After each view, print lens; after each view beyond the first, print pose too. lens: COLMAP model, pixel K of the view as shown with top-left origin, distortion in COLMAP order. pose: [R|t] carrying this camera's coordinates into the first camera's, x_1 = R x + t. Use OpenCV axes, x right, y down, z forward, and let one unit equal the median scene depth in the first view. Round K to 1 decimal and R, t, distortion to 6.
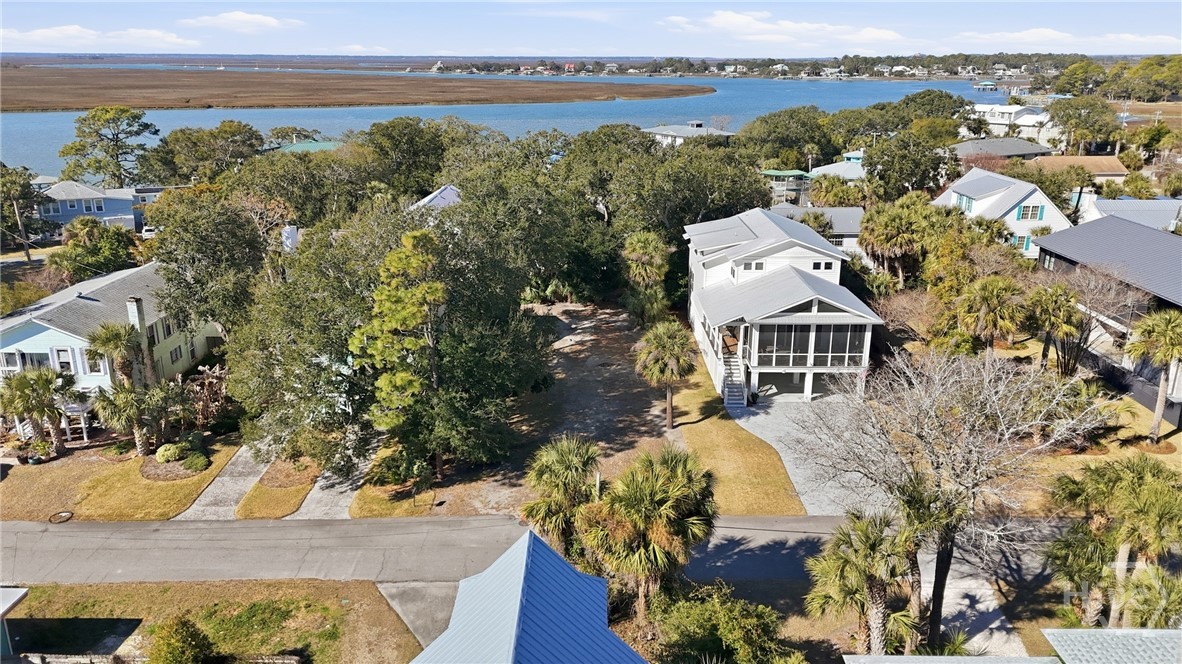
lens RADIAL K [[867.8, 0, 591.0], [0, 867.8, 332.0], [0, 0, 1]] dist [0.083183, -0.075835]
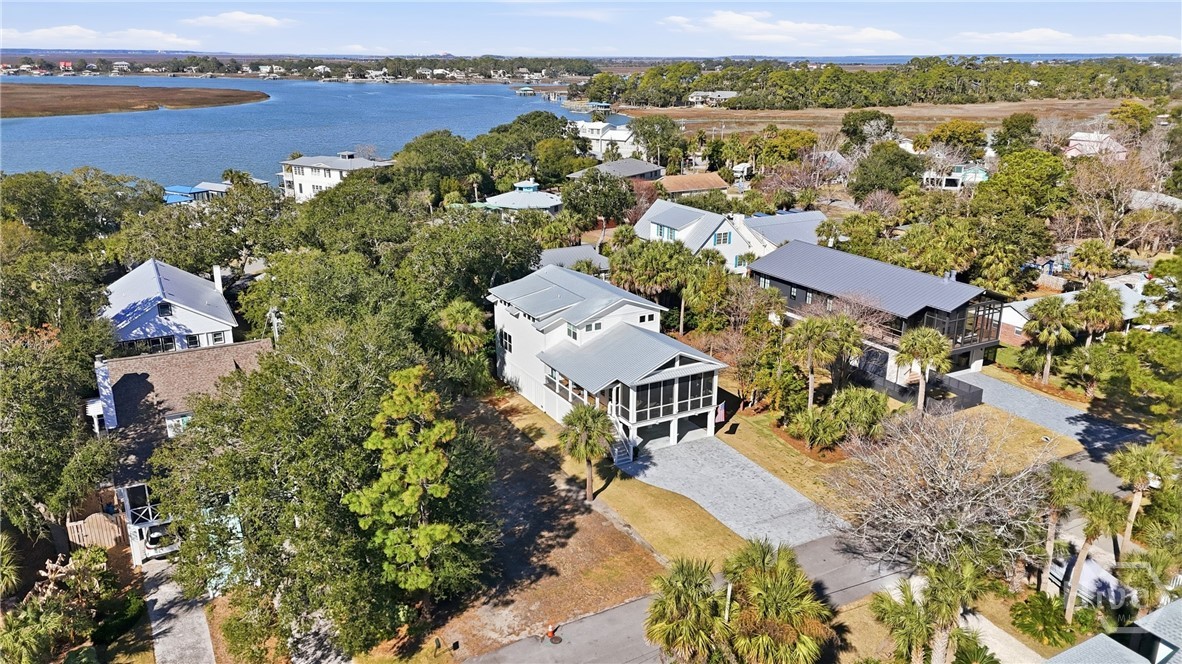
lens RADIAL K [[867.8, 0, 591.0], [0, 867.8, 332.0], [0, 0, 1]] dist [0.083183, -0.075835]
pose [[0.873786, -0.143732, 0.464584, -0.244960], [0.142199, 0.989087, 0.038556, -0.087145], [-0.465056, 0.032374, 0.884689, 0.044644]]
